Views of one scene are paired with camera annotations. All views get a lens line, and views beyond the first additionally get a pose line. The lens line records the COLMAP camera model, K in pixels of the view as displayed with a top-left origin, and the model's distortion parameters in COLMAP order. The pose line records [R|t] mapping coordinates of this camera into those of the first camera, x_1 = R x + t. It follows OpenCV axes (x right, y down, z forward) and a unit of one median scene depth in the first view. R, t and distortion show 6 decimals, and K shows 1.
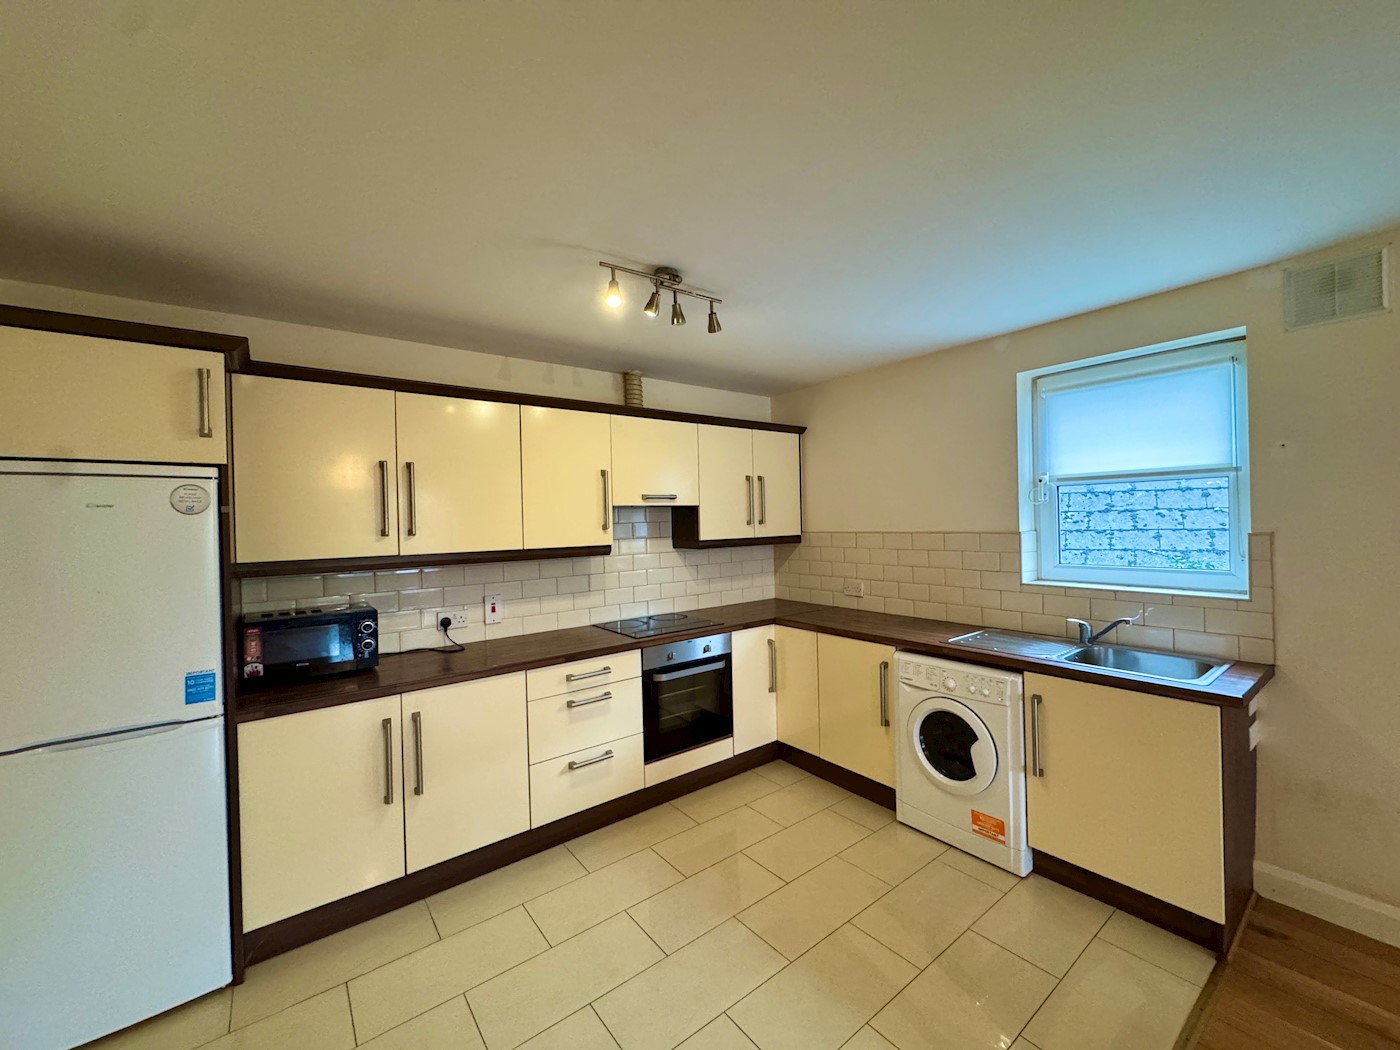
lens RADIAL K [[558.3, 0, 705.6], [0, 558.3, 526.0], [0, 0, 1]] dist [0.000519, 0.000121]
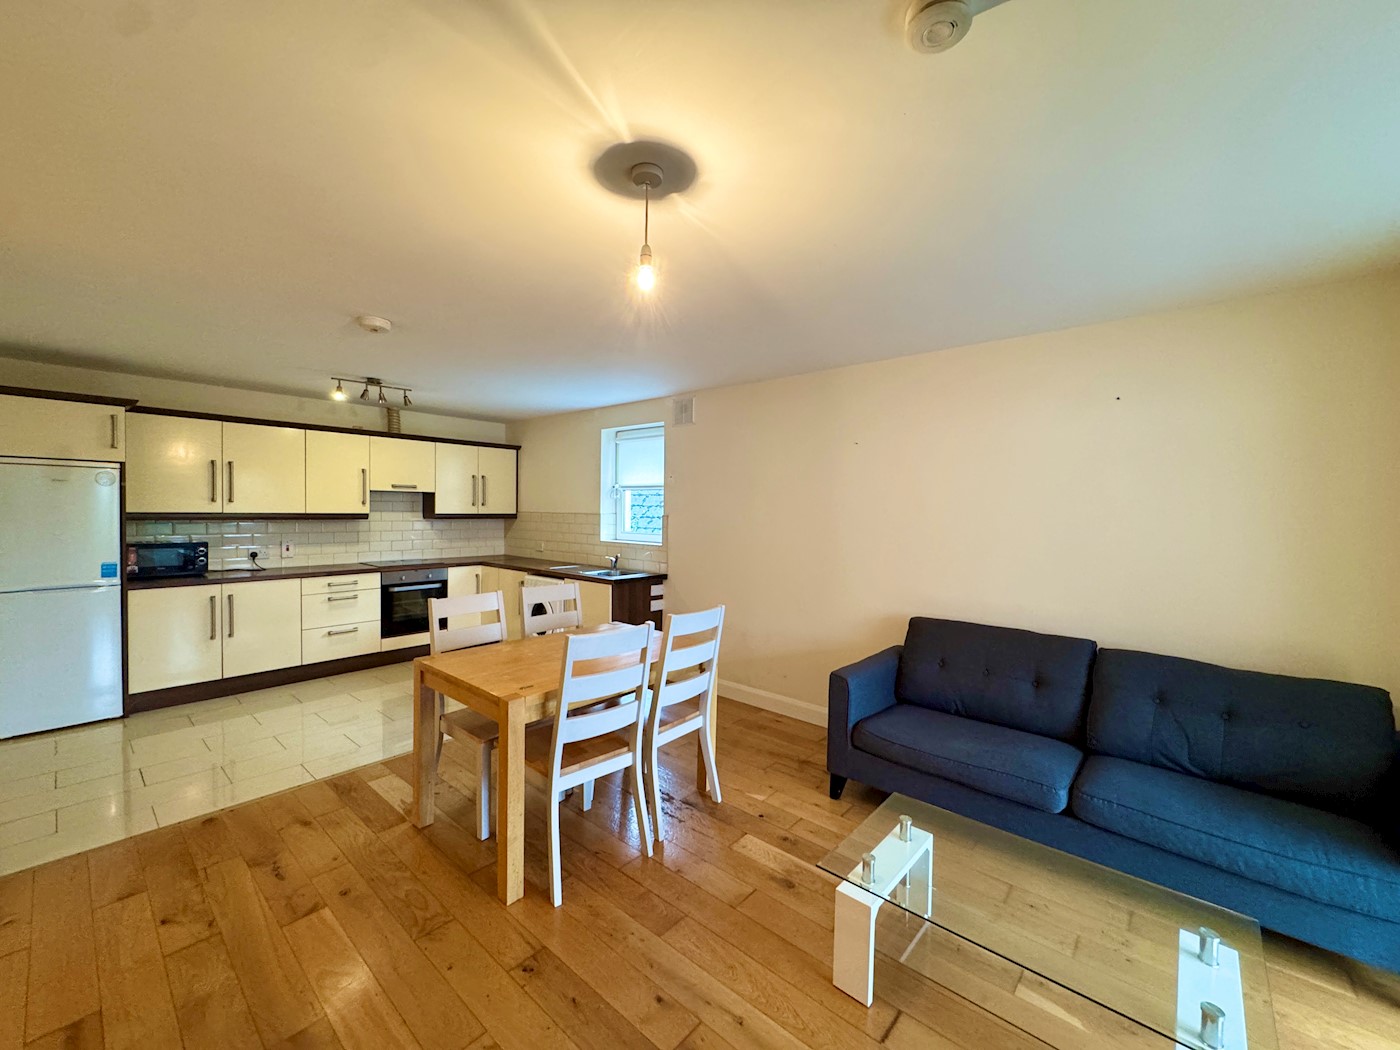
lens RADIAL K [[558.3, 0, 701.8], [0, 558.3, 524.3], [0, 0, 1]] dist [0.000519, 0.000121]
pose [[0.979906, 0.031618, 0.196939, 0.575645], [-0.034772, 0.999316, 0.012577, 0.012545], [-0.196407, -0.019172, 0.980335, -1.007499]]
